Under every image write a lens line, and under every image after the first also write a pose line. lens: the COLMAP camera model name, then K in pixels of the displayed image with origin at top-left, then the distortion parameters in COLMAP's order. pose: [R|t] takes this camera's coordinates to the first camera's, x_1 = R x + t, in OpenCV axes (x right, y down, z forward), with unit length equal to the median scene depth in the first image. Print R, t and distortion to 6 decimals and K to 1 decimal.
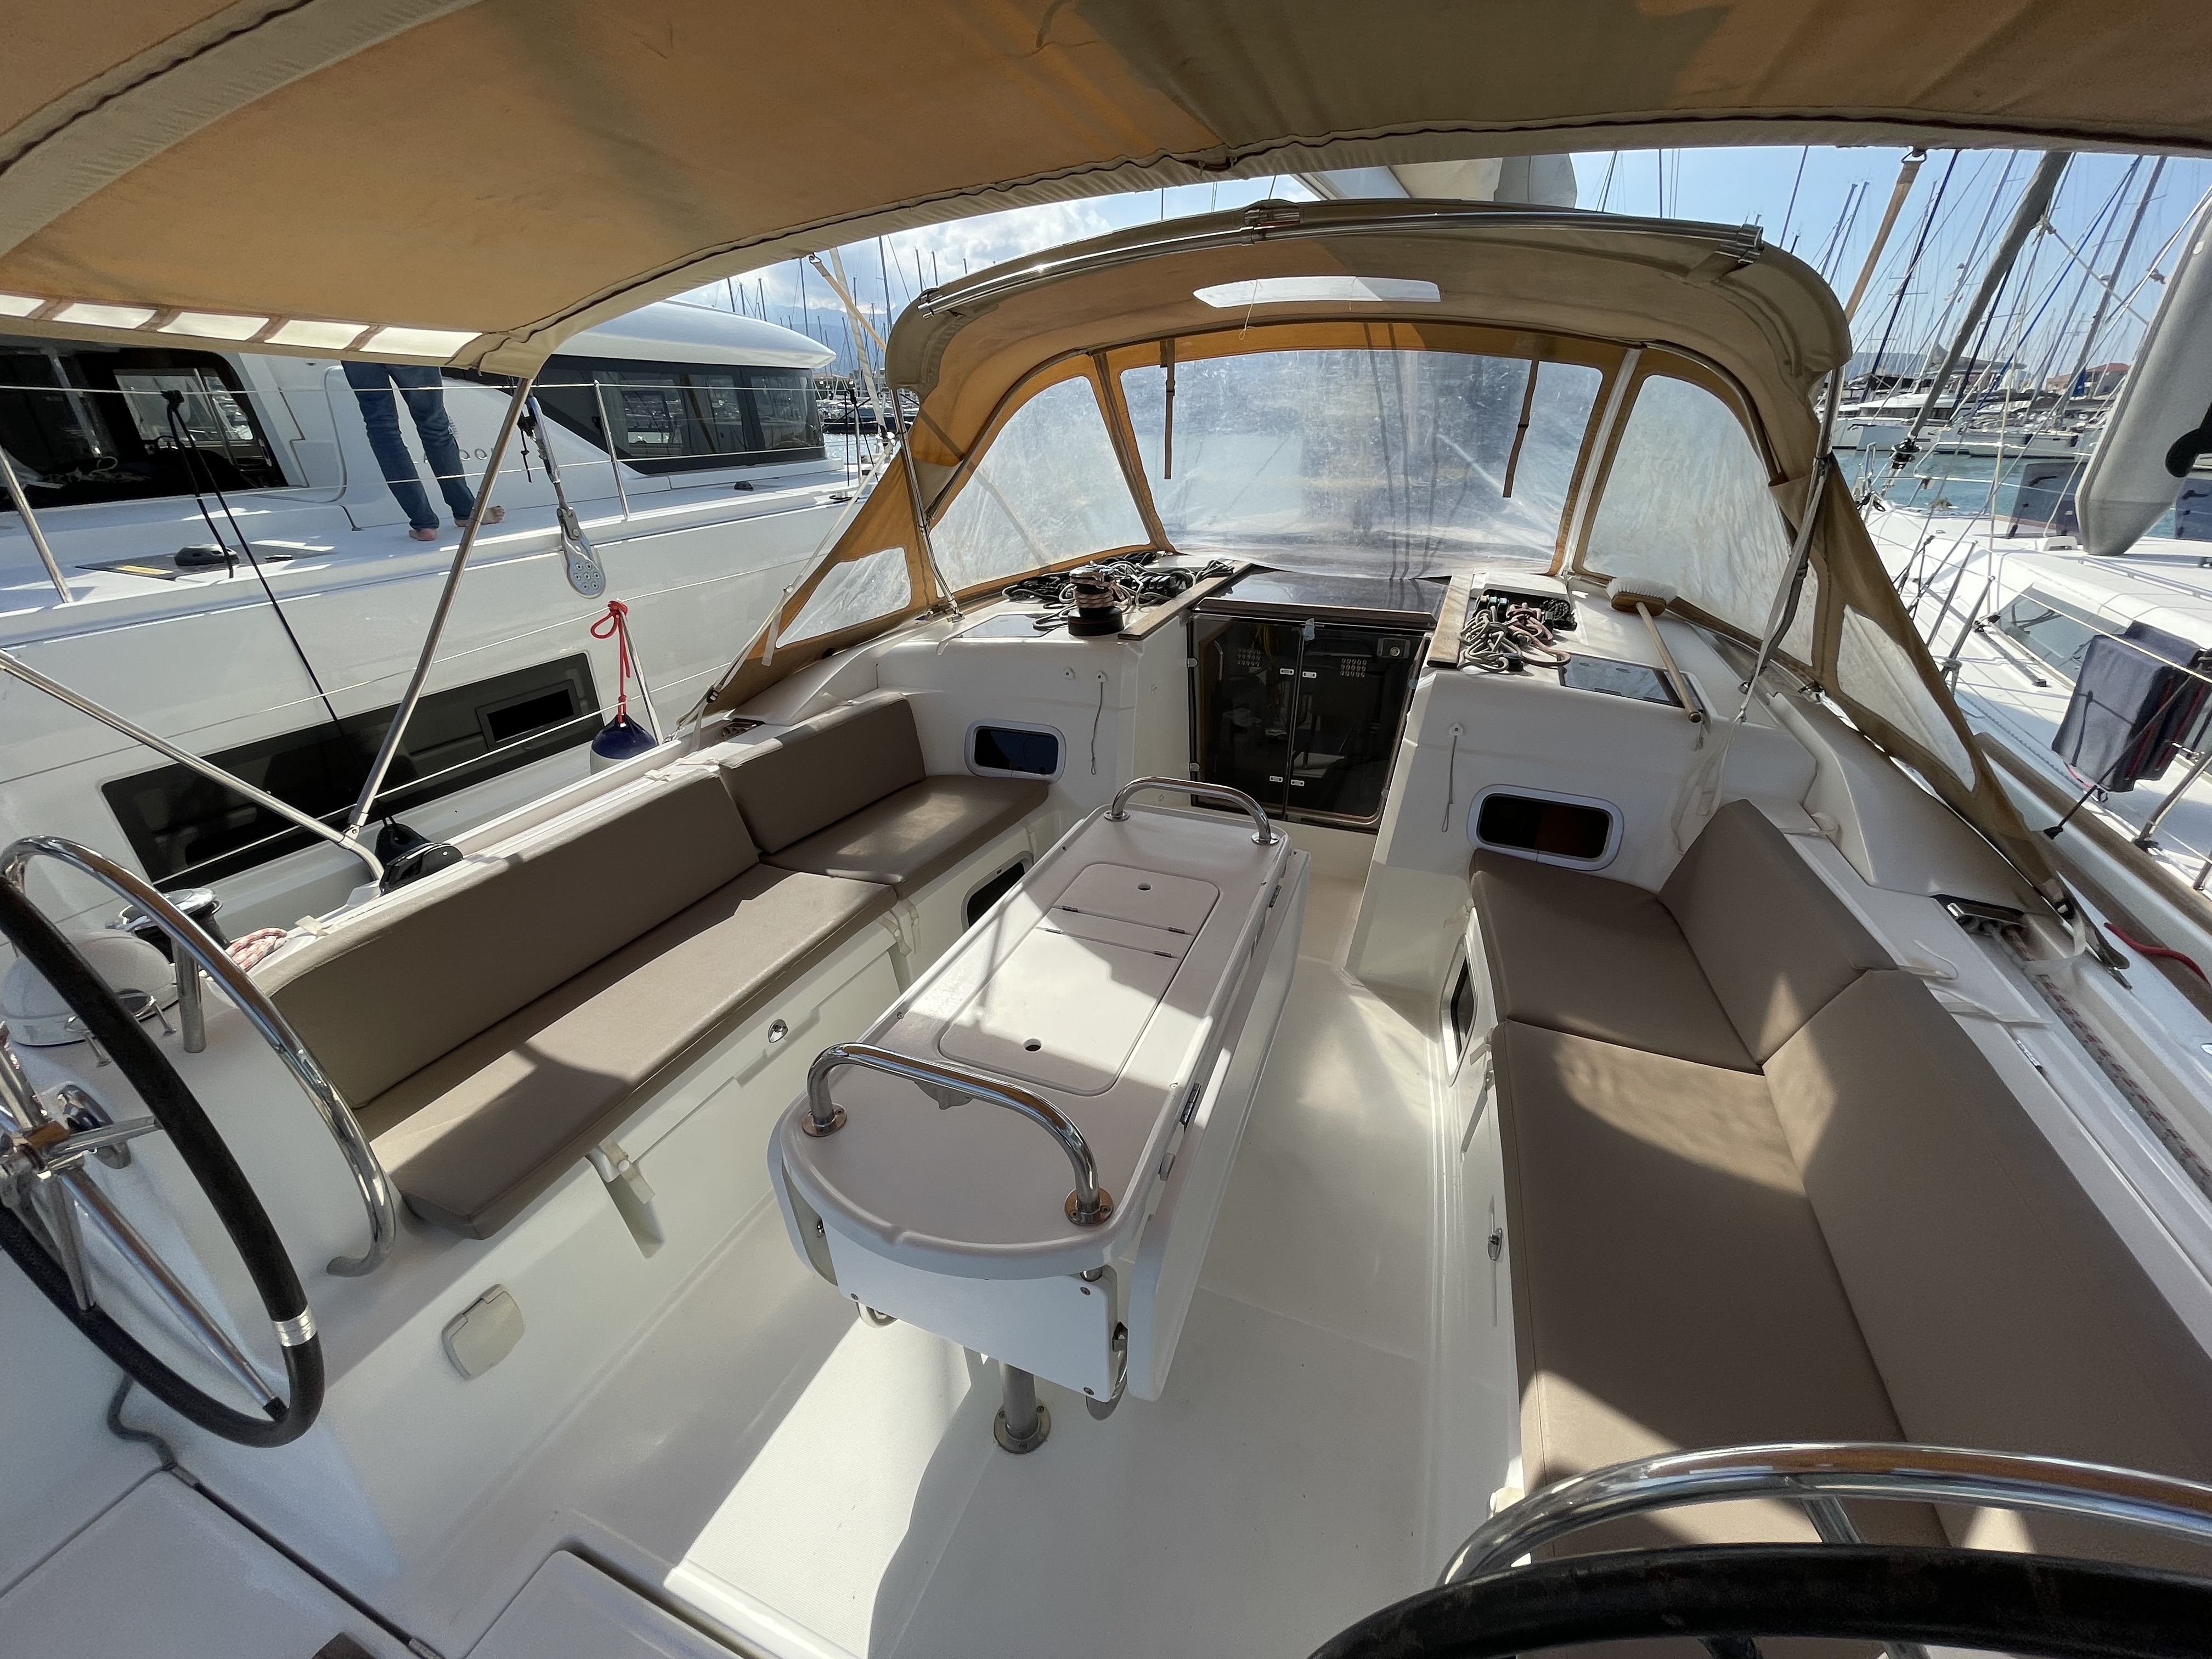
lens RADIAL K [[895.9, 0, 1117.5], [0, 895.9, 836.5], [0, 0, 1]] dist [-0.002285, 0.002289]
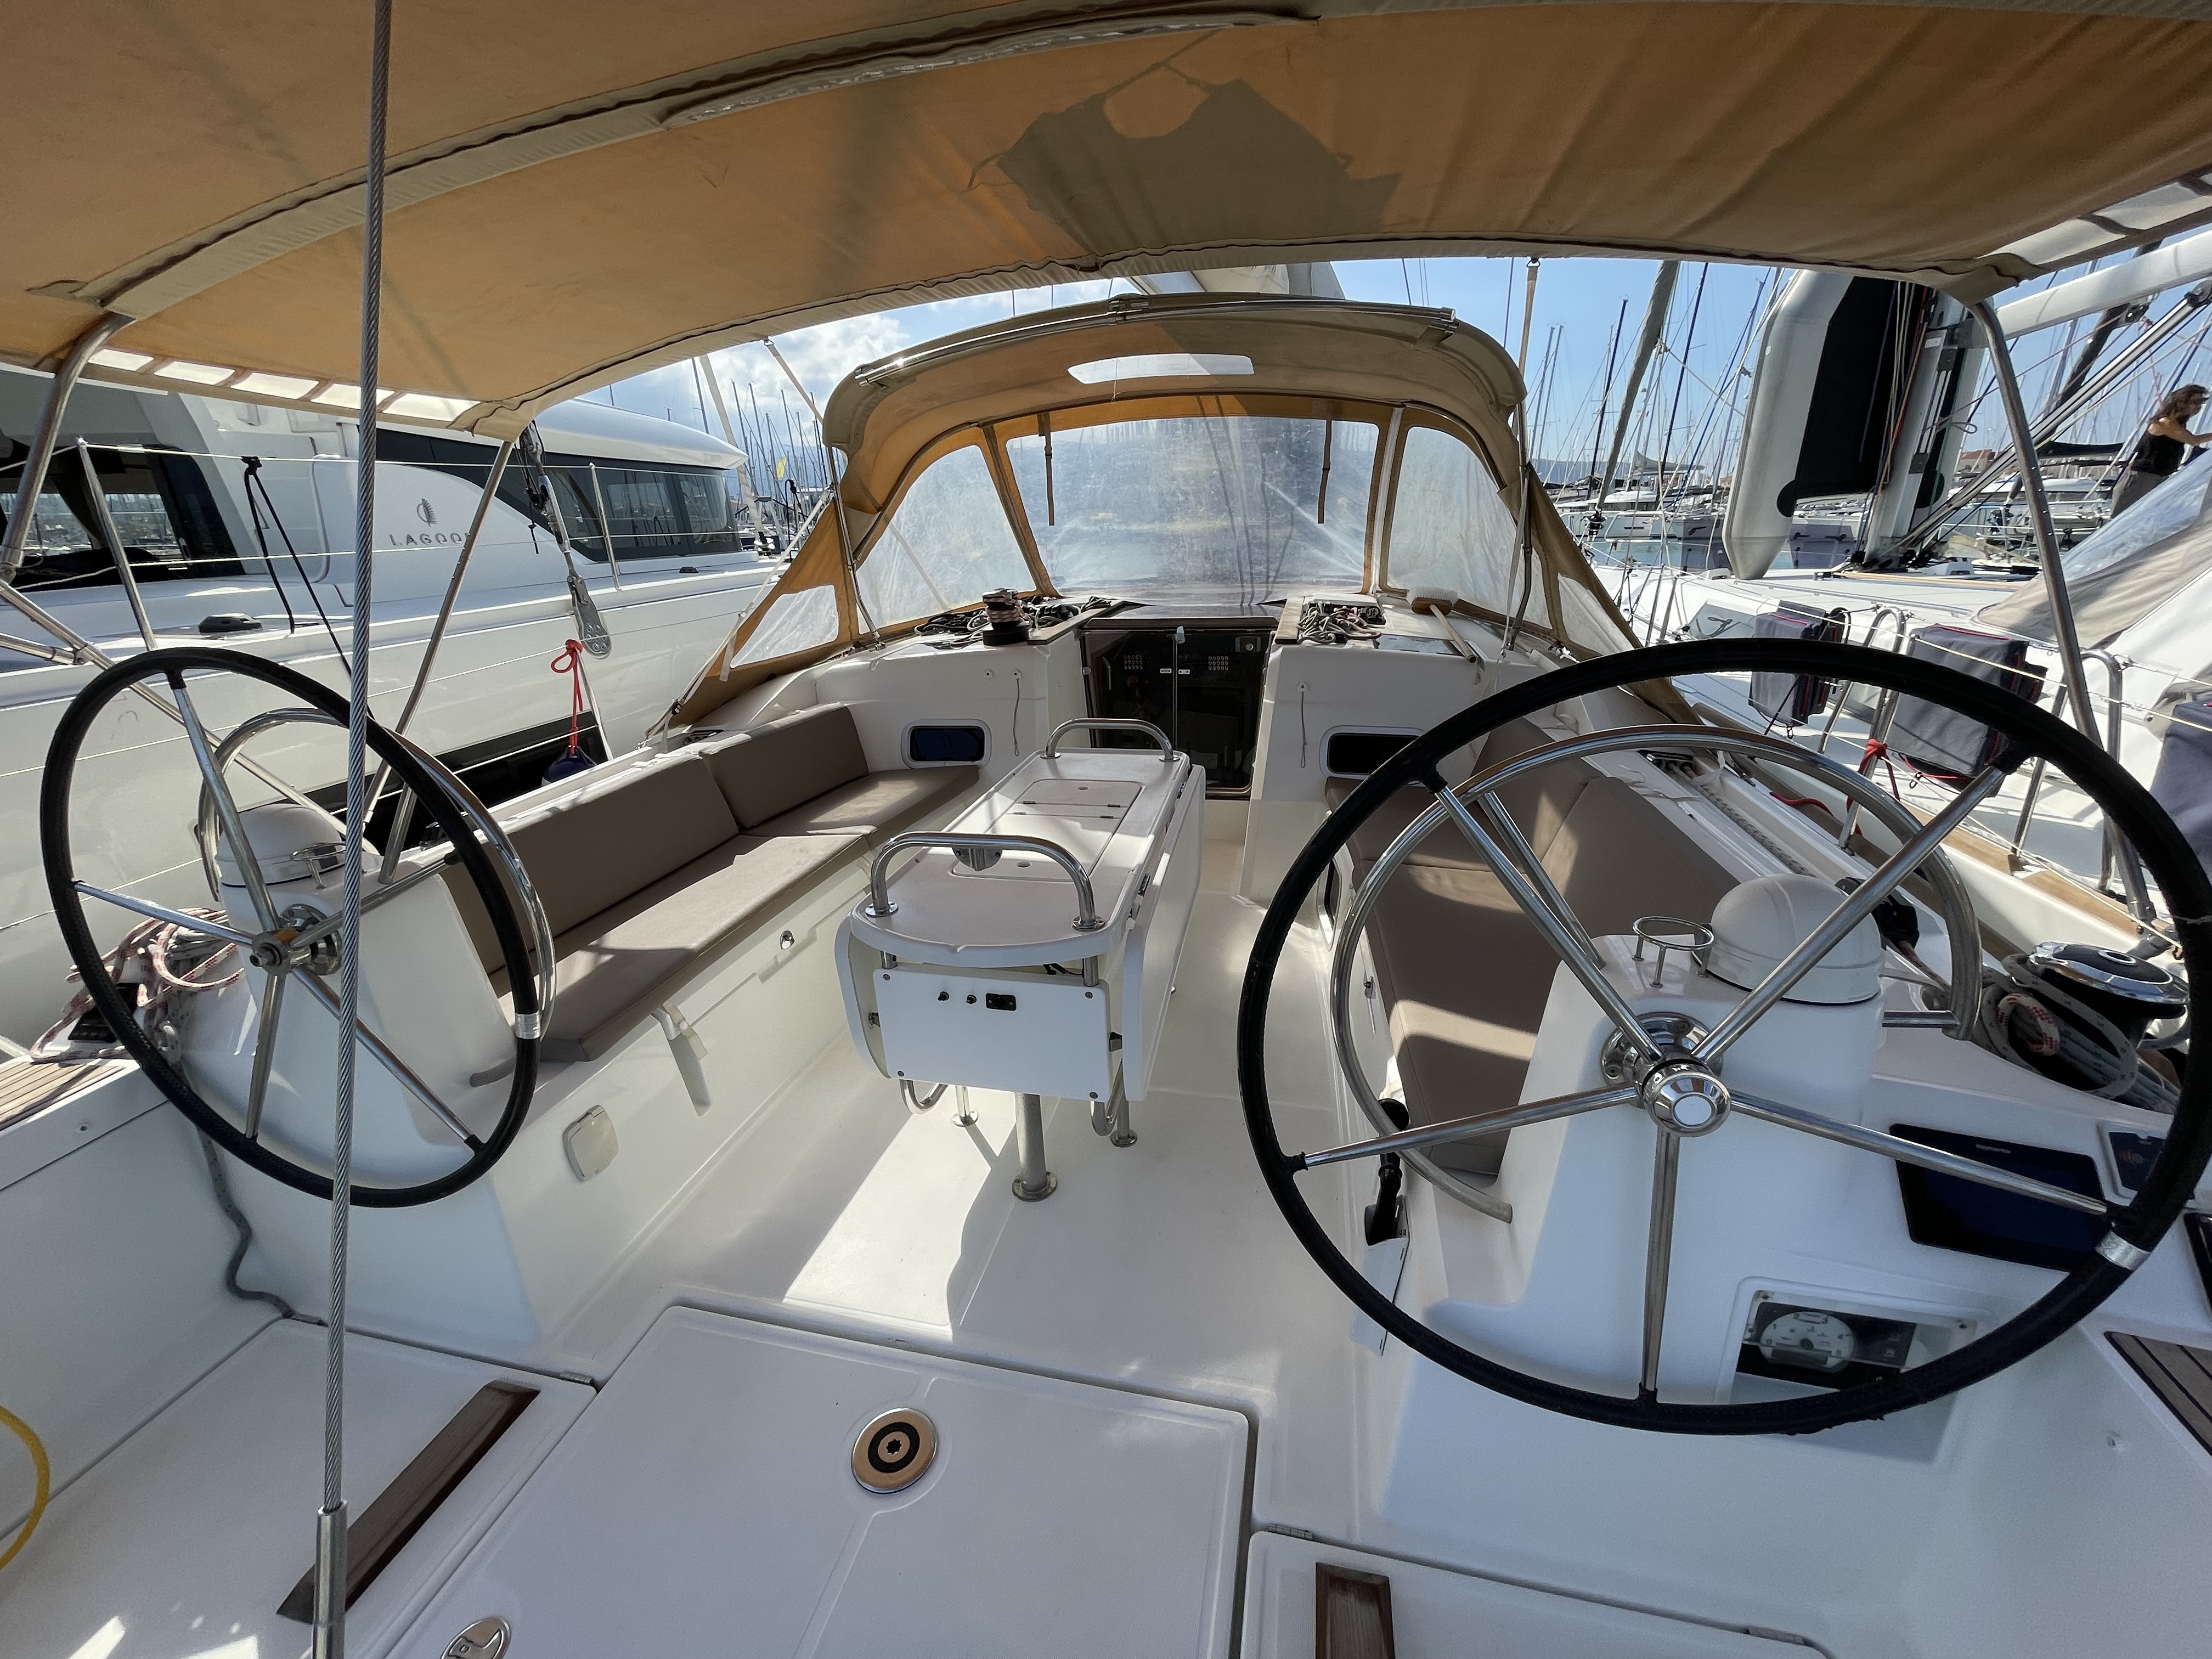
lens RADIAL K [[895.9, 0, 1118.7], [0, 895.9, 839.1], [0, 0, 1]] dist [-0.002285, 0.002289]
pose [[0.986355, -0.081612, 0.142983, -0.074723], [0.096642, 0.990127, -0.101531, 0.180074], [-0.133285, 0.113964, 0.984504, -0.181503]]
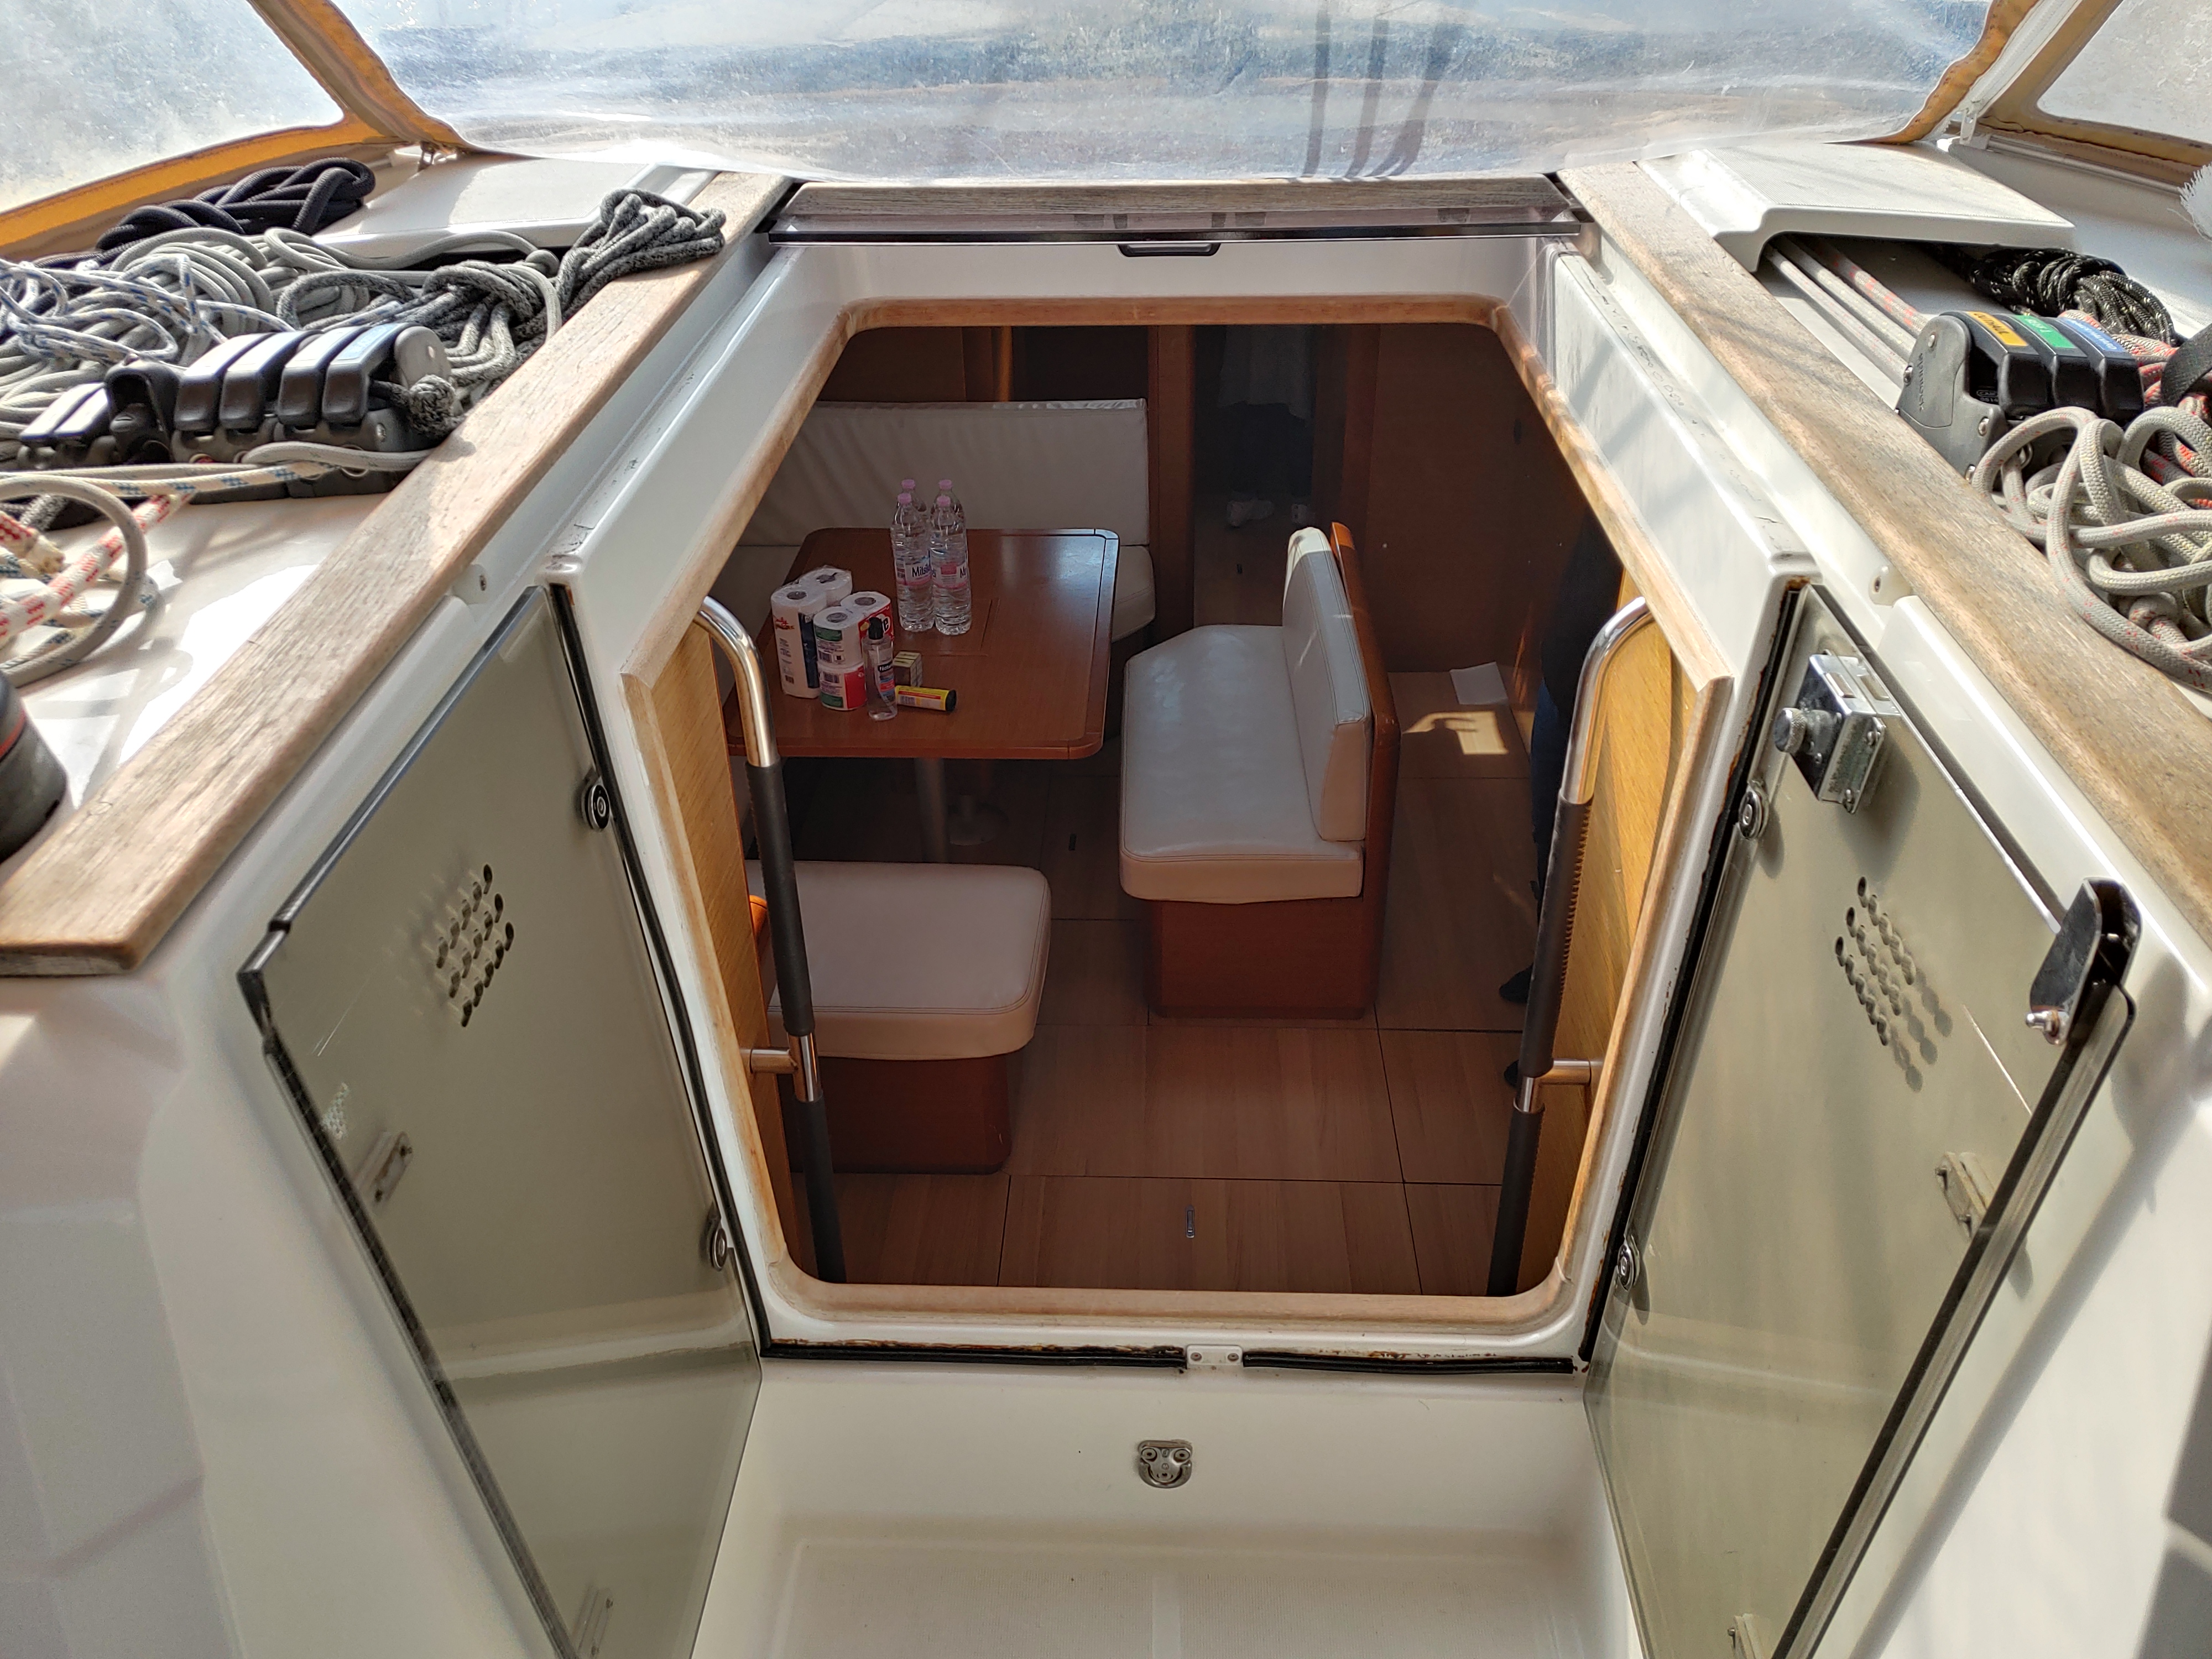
lens RADIAL K [[1675.9, 0, 1117.4], [0, 1675.9, 833.3], [0, 0, 1]] dist [0.069476, -0.062715]
pose [[0.939214, -0.200825, 0.278472, 0.097653], [0.167602, 0.976060, 0.138625, -0.256176], [-0.299644, -0.083526, 0.950388, 0.735558]]
